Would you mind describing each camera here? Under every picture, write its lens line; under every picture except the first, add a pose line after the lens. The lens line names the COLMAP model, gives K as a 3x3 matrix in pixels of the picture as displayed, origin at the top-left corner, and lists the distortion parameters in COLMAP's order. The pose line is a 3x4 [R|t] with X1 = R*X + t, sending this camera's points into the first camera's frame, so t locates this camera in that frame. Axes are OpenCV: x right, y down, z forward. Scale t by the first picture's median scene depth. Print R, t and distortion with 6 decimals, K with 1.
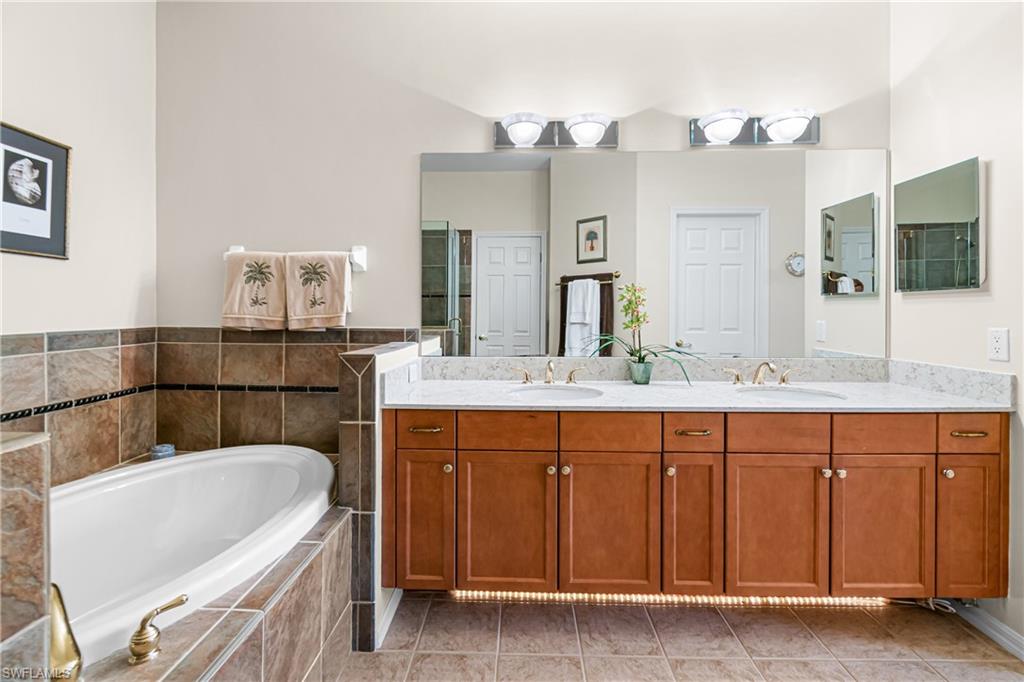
lens RADIAL K [[445.9, 0, 510.9], [0, 445.9, 315.9], [0, 0, 1]] dist [-0.000875, -0.000084]
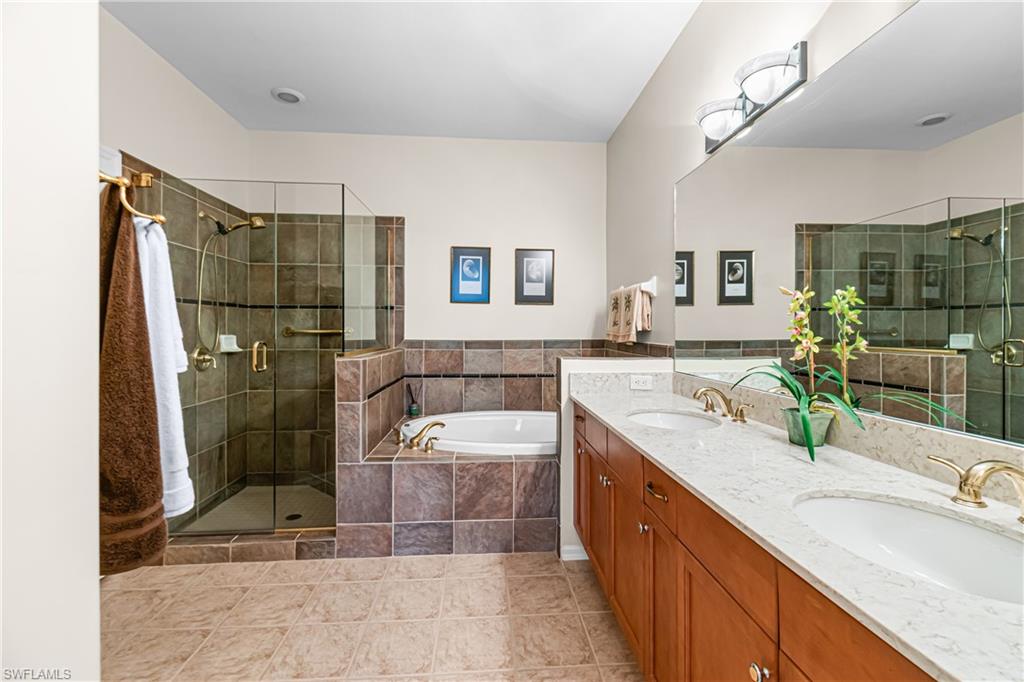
lens RADIAL K [[450.9, 0, 516.9], [0, 450.9, 323.8], [0, 0, 1]] dist [0.001453, -0.000068]
pose [[0.103952, -0.010703, -0.994525, 0.989303], [-0.004314, 0.999928, -0.011212, -0.013371], [0.994573, 0.005456, 0.103898, 0.582671]]
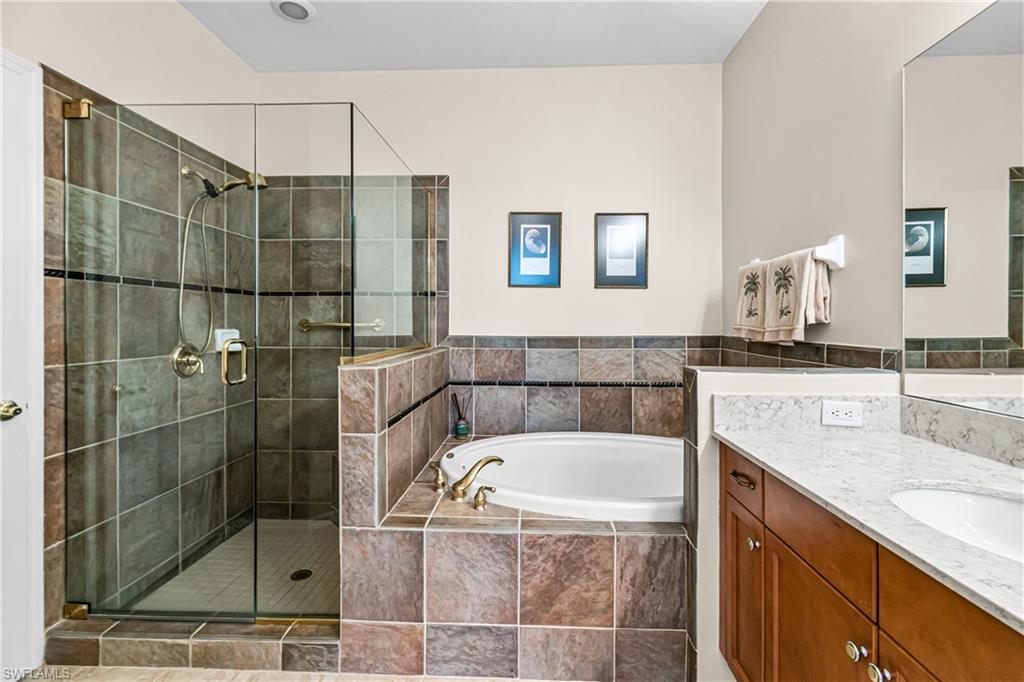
lens RADIAL K [[450.9, 0, 516.9], [0, 450.9, 323.8], [0, 0, 1]] dist [0.001453, -0.000068]
pose [[-0.012074, 0.003595, -0.999921, 0.501615], [-0.003670, 0.999987, 0.003639, -0.009766], [0.999920, 0.003713, -0.012060, 0.545144]]
